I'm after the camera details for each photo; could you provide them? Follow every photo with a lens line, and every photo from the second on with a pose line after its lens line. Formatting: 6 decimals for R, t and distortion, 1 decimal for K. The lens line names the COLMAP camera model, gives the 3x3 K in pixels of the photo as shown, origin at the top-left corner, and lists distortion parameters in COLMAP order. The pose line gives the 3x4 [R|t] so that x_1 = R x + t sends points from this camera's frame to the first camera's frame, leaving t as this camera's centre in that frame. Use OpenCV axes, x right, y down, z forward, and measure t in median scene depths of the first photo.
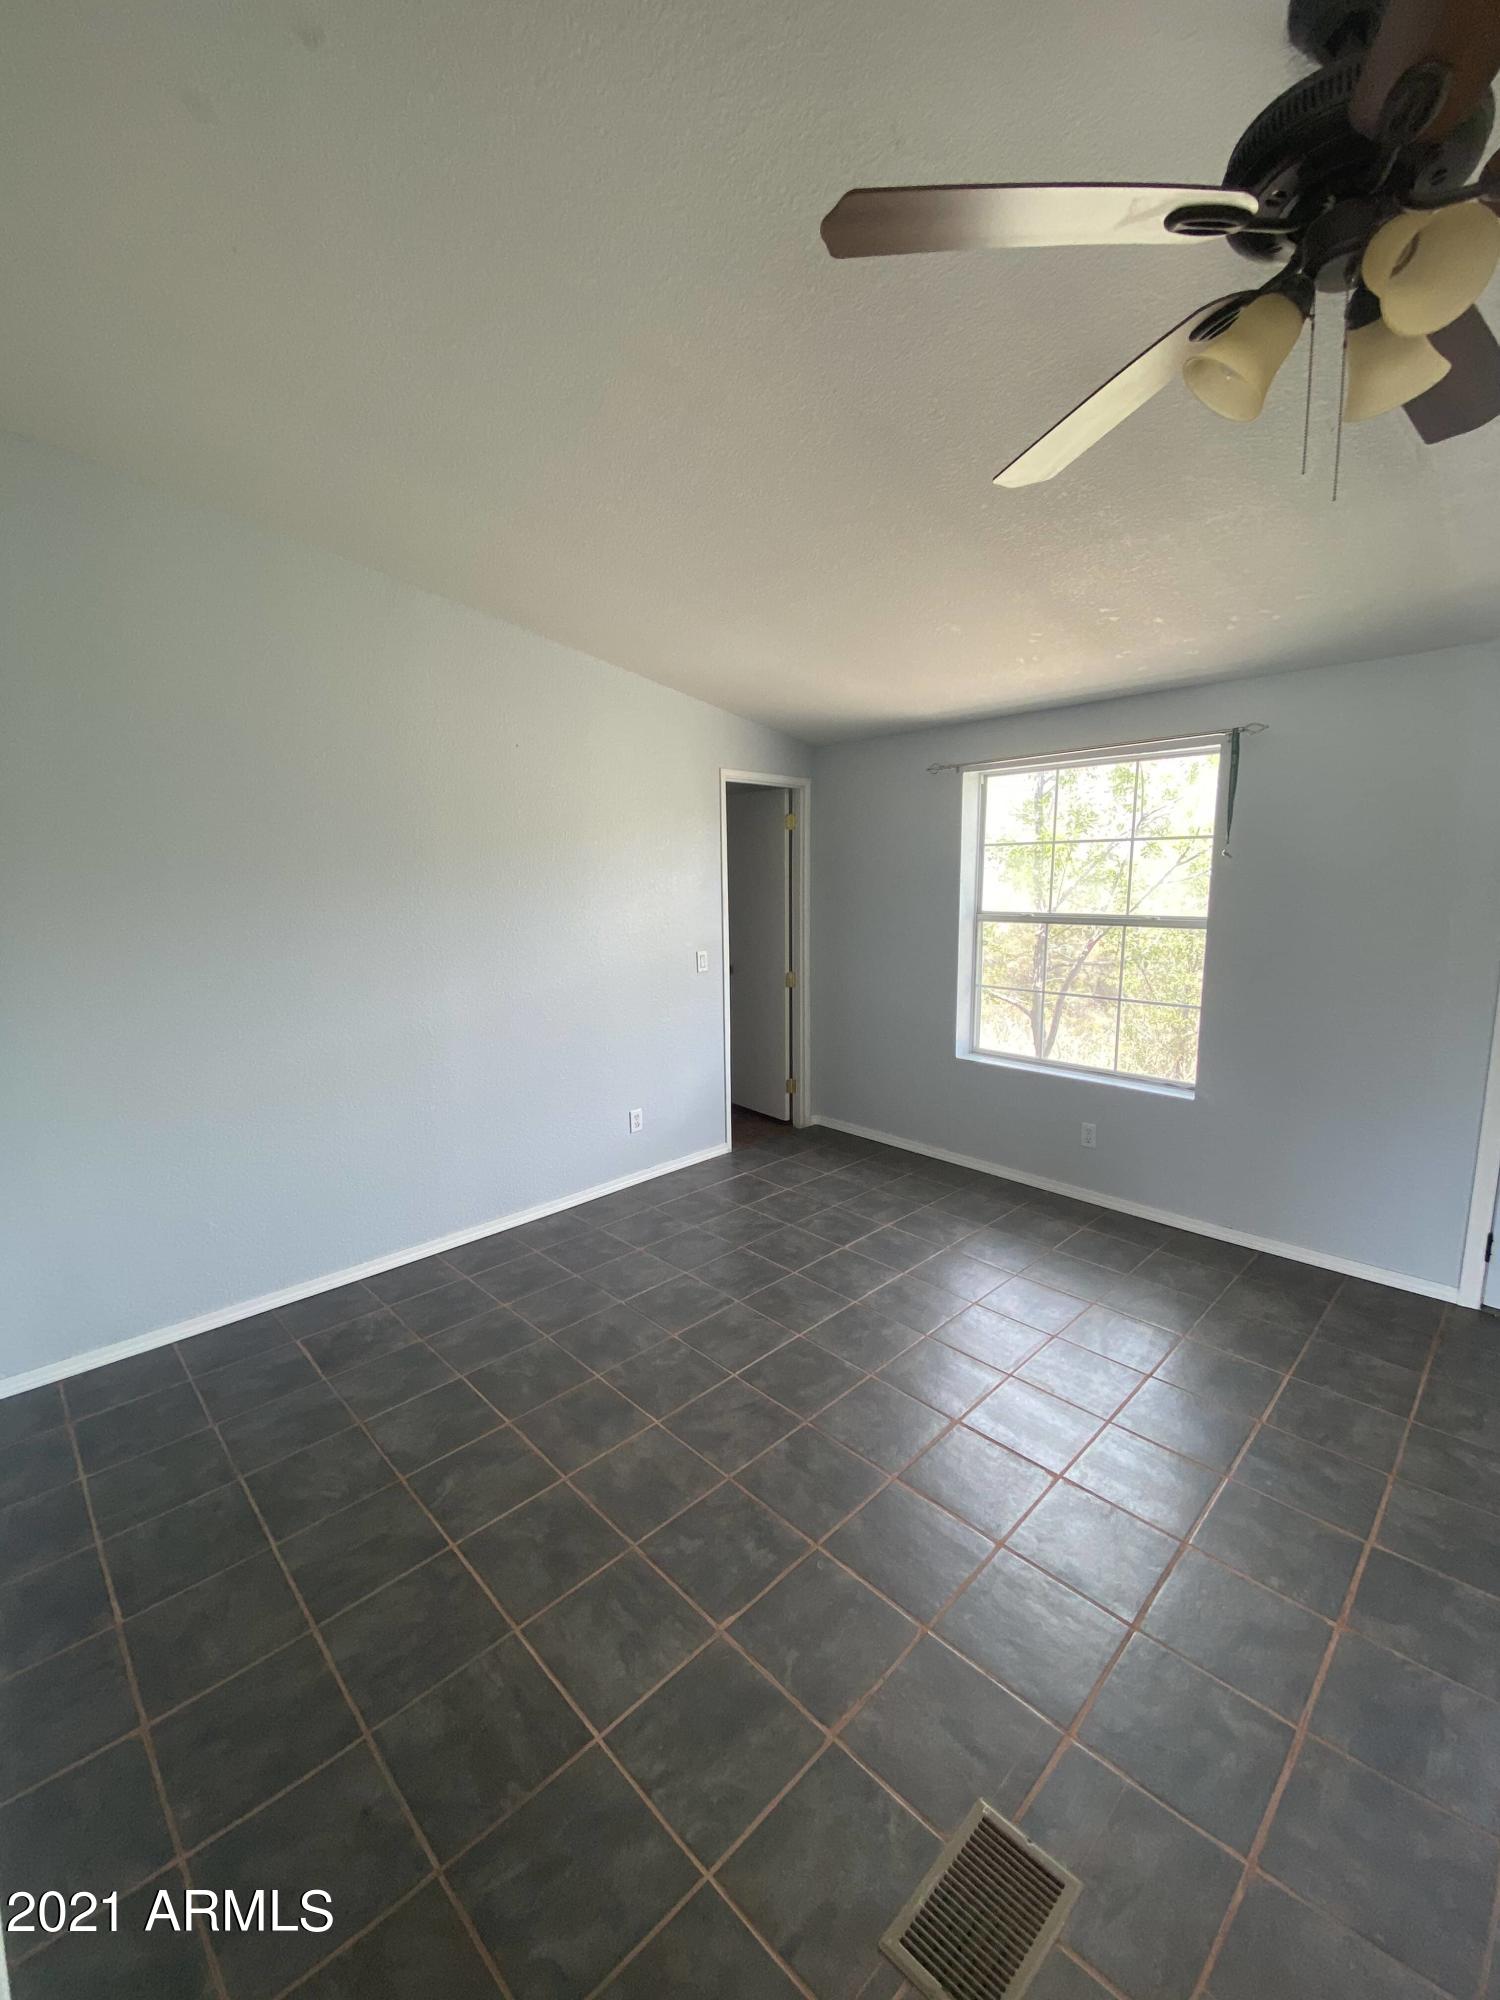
lens RADIAL K [[808.0, 0, 750.1], [0, 808.0, 993.0], [0, 0, 1]] dist [0.009127, -0.014872]
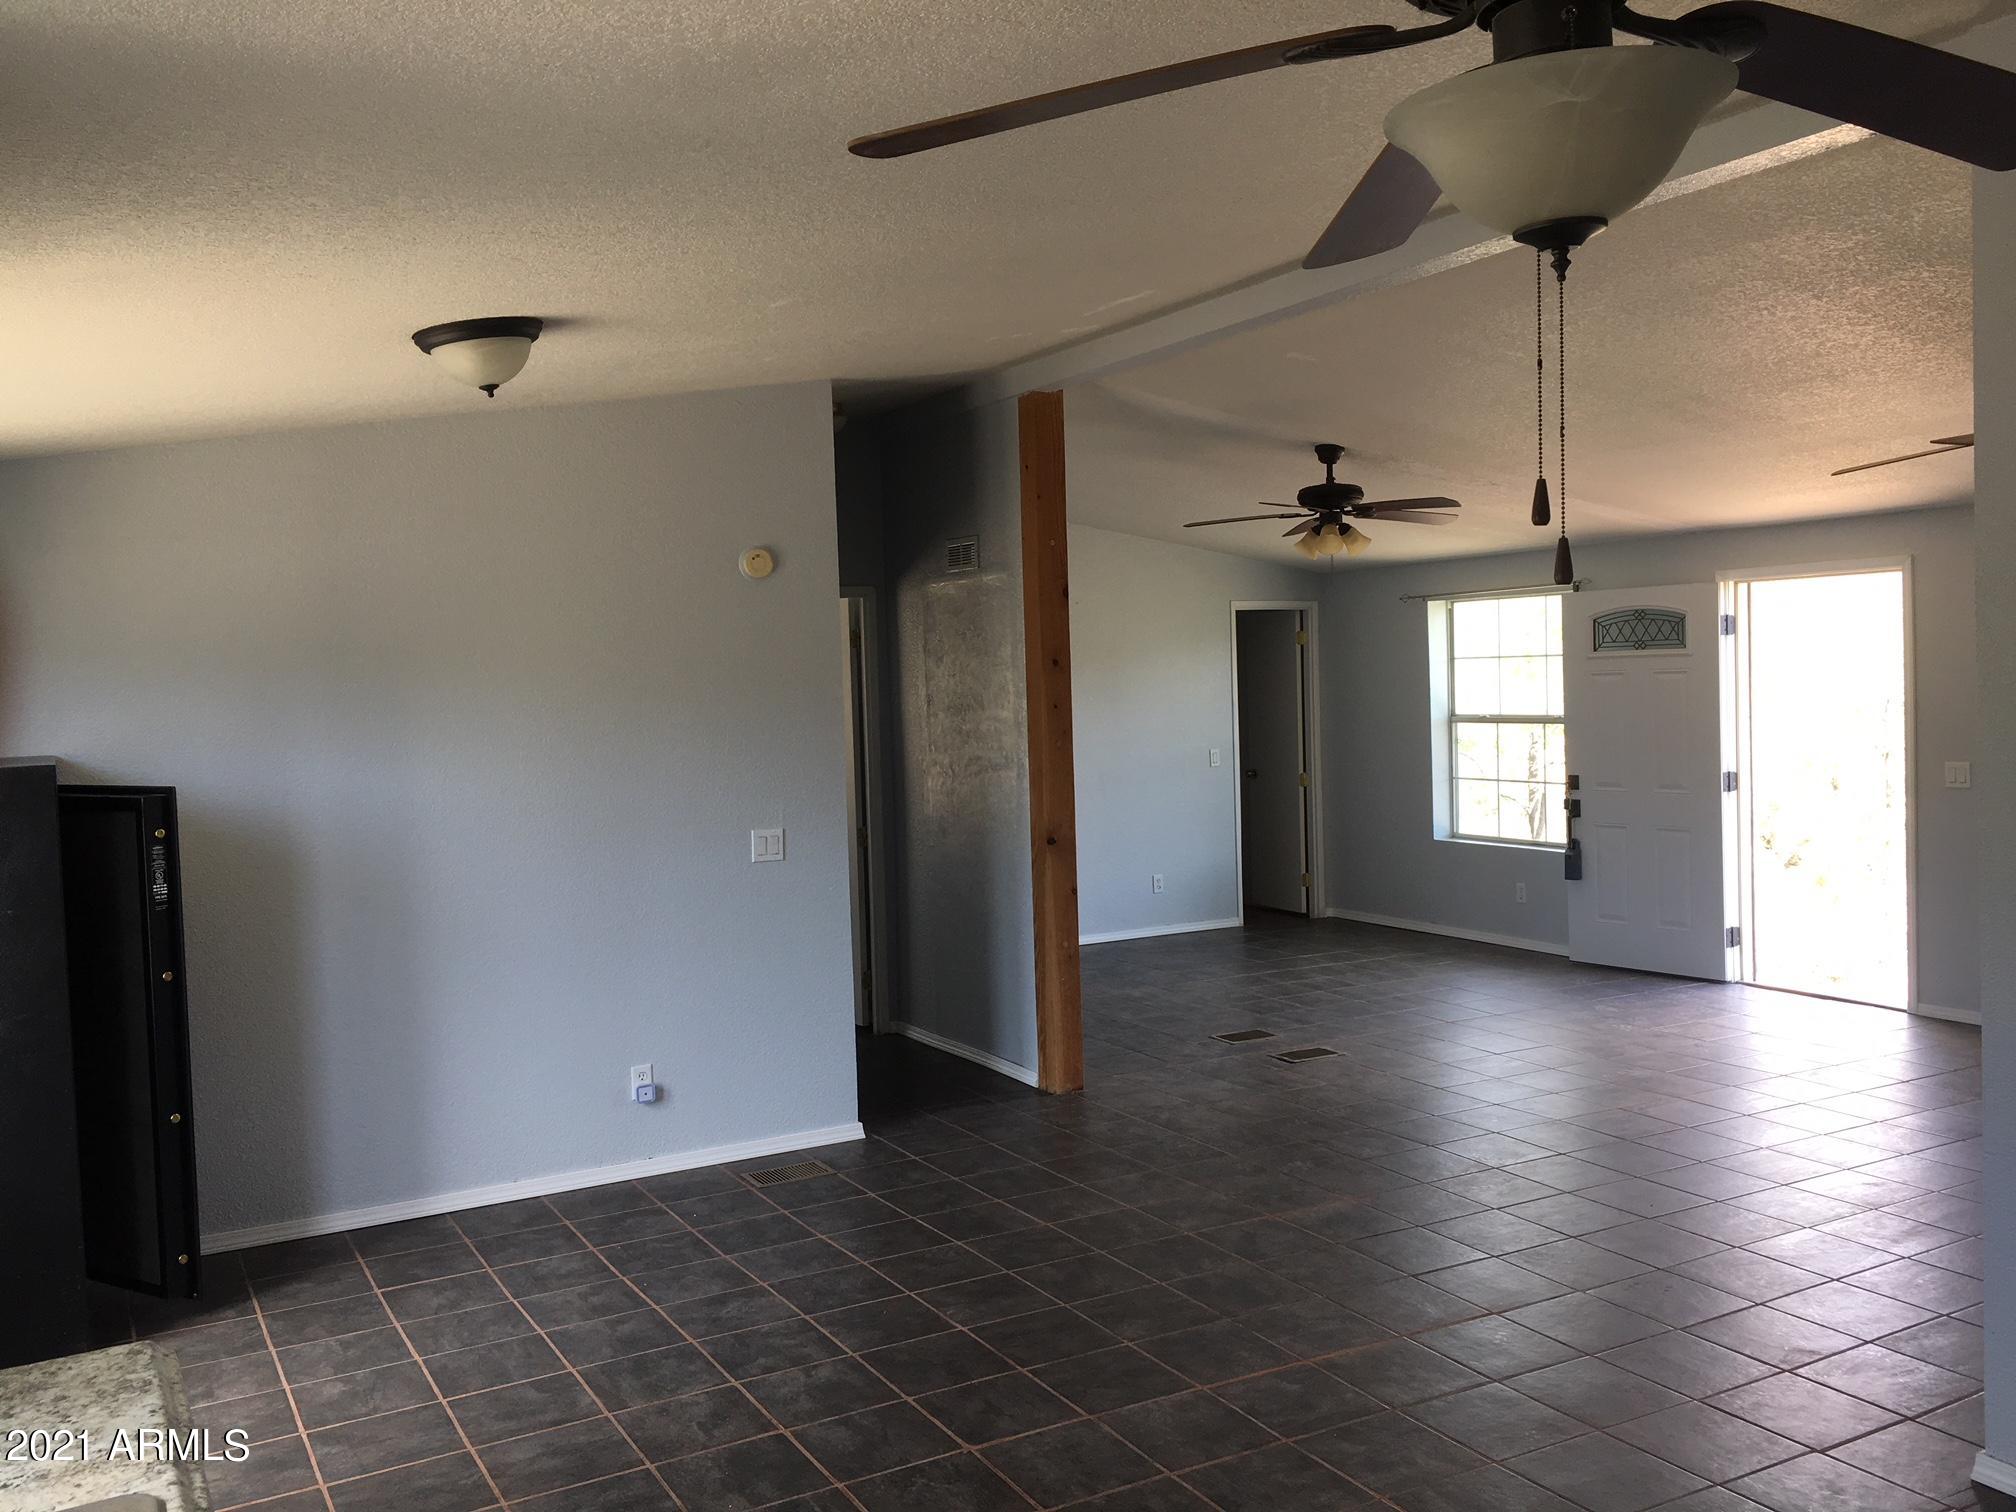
lens RADIAL K [[1721.6, 0, 993.6], [0, 1721.6, 727.3], [0, 0, 1]] dist [0.010776, -0.003587]
pose [[0.962187, -0.008467, -0.272260, 0.440906], [-0.023375, 0.993263, -0.113499, 0.293140], [0.271387, 0.115571, 0.955506, -2.129015]]
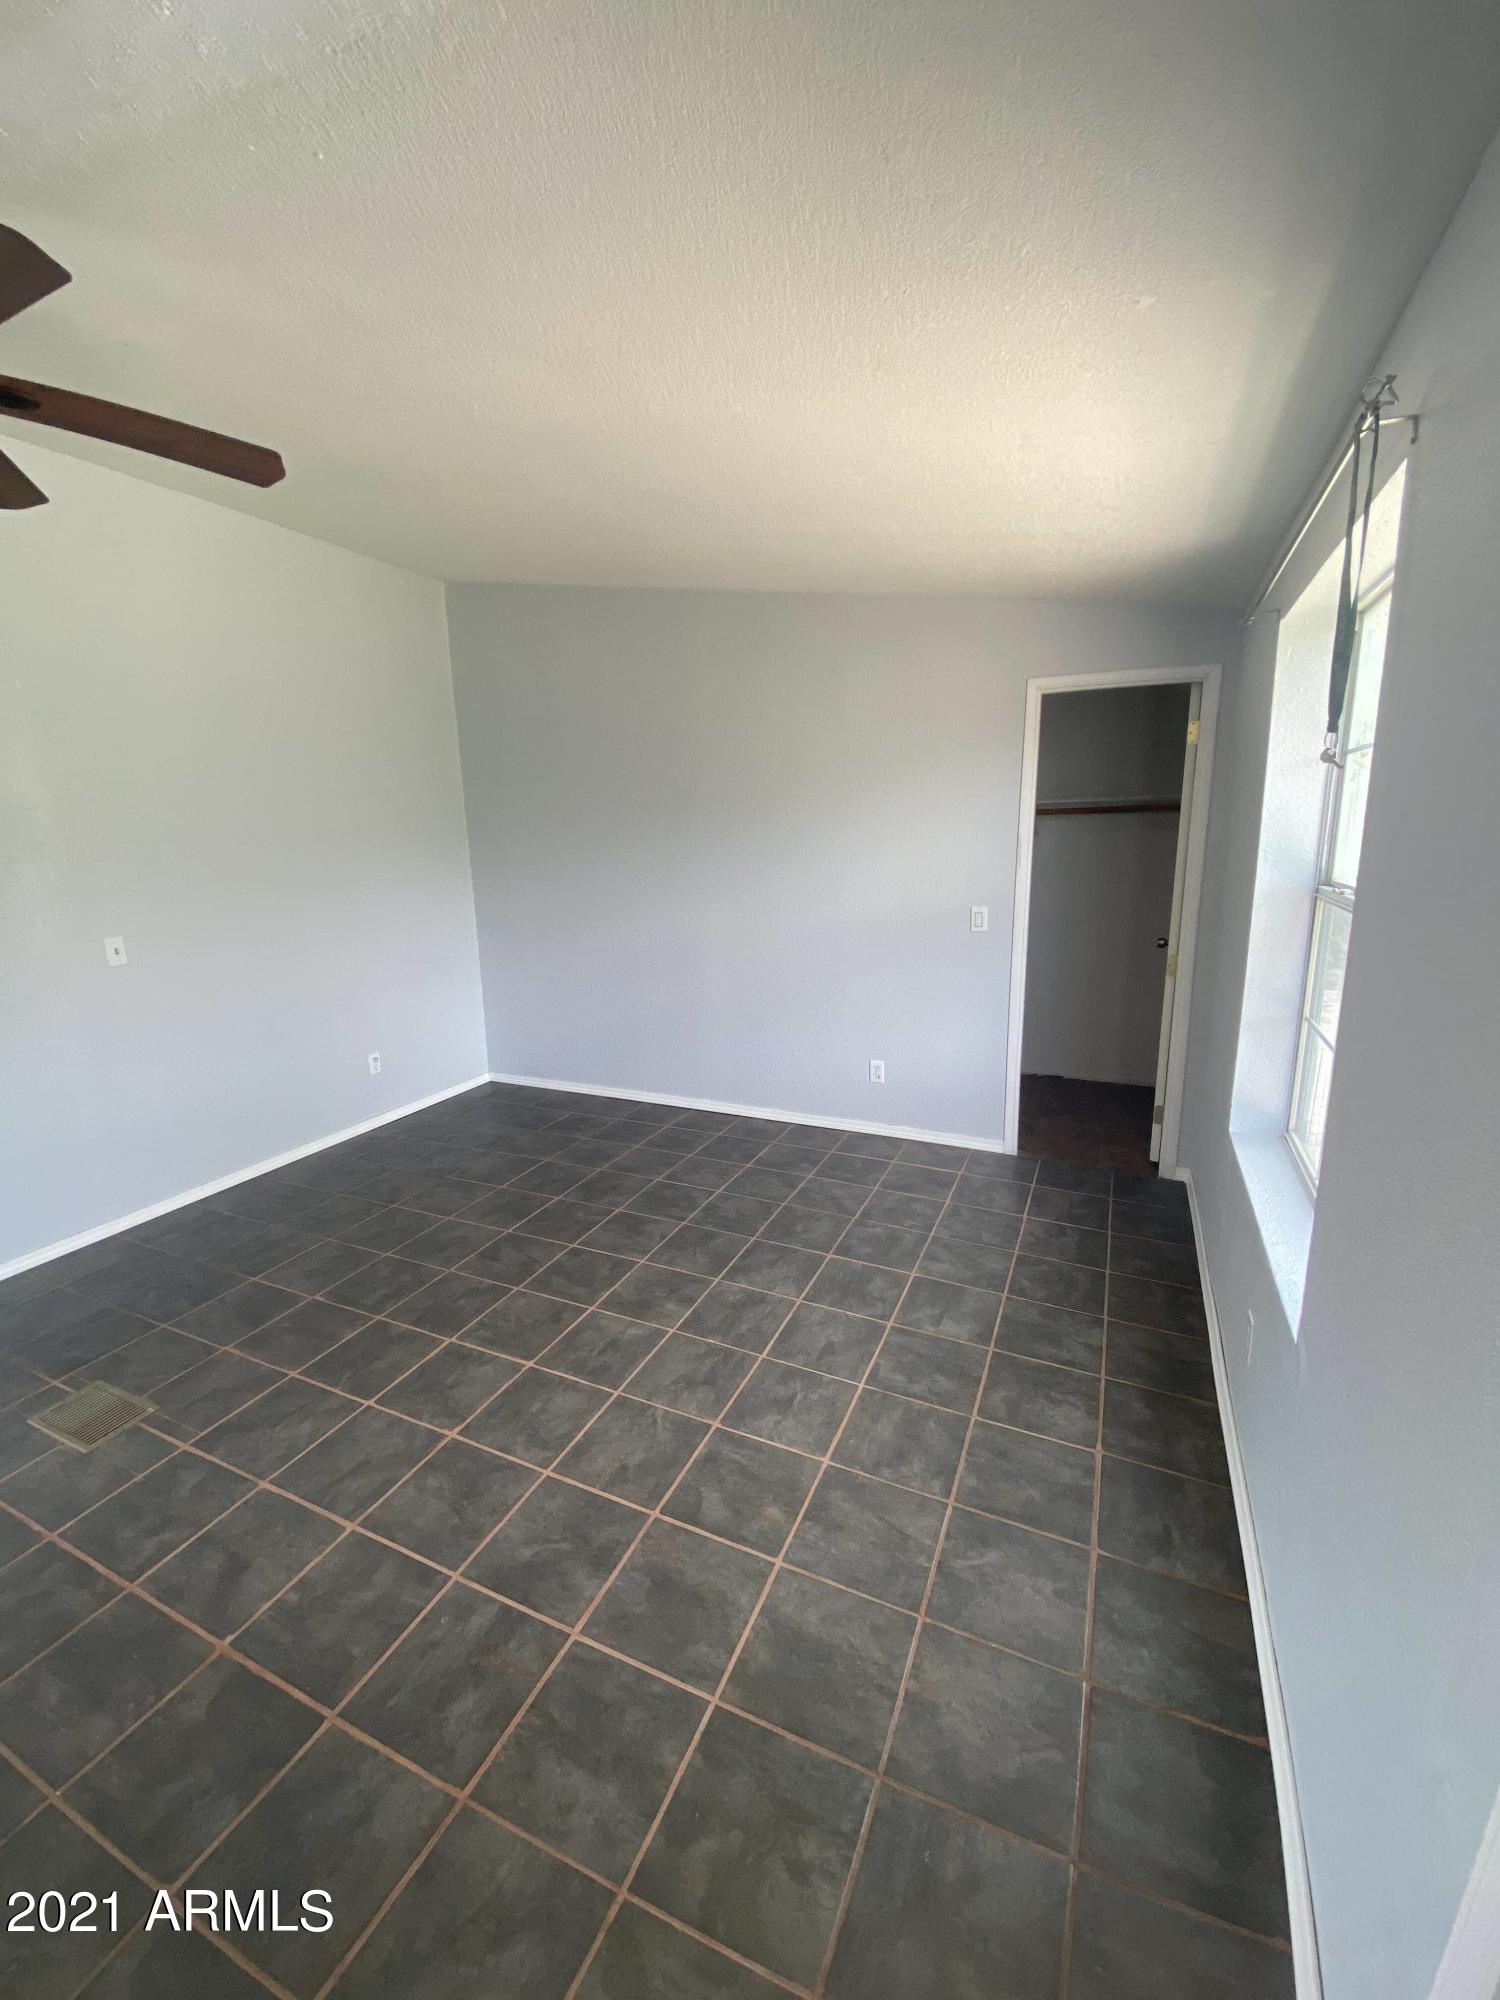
lens RADIAL K [[816.7, 0, 748.6], [0, 816.7, 991.5], [0, 0, 1]] dist [0.003970, -0.006806]
pose [[0.361507, 0.193744, -0.912017, 0.883694], [-0.125552, 0.979378, 0.158287, -0.094242], [0.923877, 0.057283, 0.378377, 0.614701]]
